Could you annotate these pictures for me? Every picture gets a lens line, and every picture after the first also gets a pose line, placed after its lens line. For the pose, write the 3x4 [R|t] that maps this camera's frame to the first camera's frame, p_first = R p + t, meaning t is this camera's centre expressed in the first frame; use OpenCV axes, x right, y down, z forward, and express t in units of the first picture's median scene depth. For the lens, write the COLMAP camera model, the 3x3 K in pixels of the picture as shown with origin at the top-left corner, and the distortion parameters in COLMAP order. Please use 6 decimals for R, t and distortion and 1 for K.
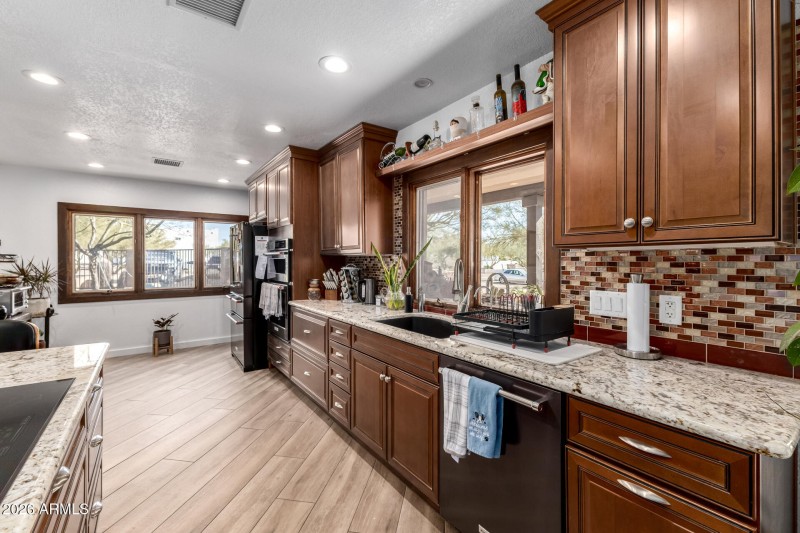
lens RADIAL K [[343.8, 0, 404.7], [0, 343.8, 260.8], [0, 0, 1]] dist [0.002291, -0.000004]
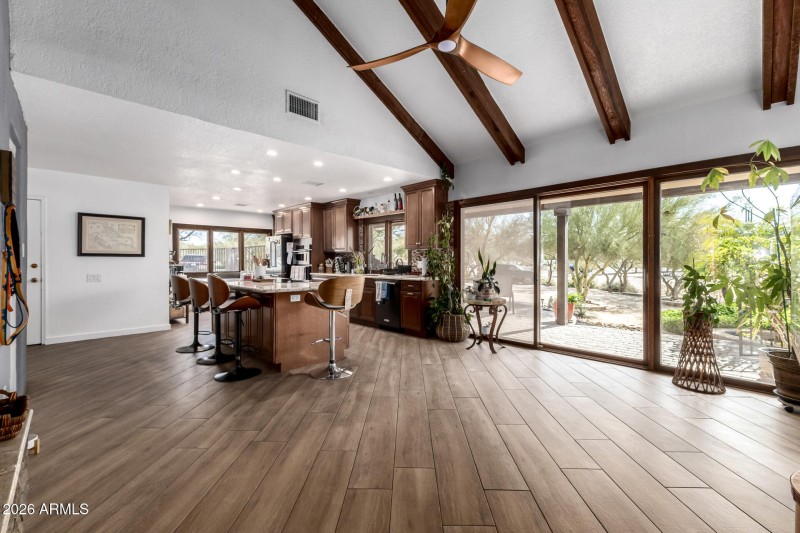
lens RADIAL K [[343.8, 0, 399.0], [0, 343.8, 260.7], [0, 0, 1]] dist [0.002291, -0.000004]
pose [[0.992398, -0.002497, 0.123046, -0.038116], [0.002041, 0.999991, 0.003826, 0.026836], [-0.123054, -0.003546, 0.992394, -1.042132]]
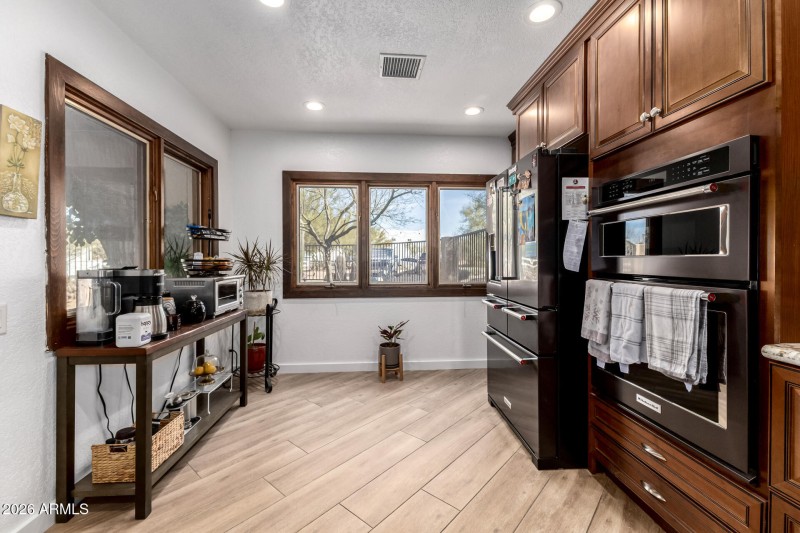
lens RADIAL K [[343.8, 0, 407.2], [0, 343.8, 259.8], [0, 0, 1]] dist [0.002291, -0.000004]
pose [[0.857670, 0.001730, -0.514198, -0.376498], [-0.002425, 0.999997, -0.000681, 0.038897], [0.514195, 0.001831, 0.857671, 0.500753]]
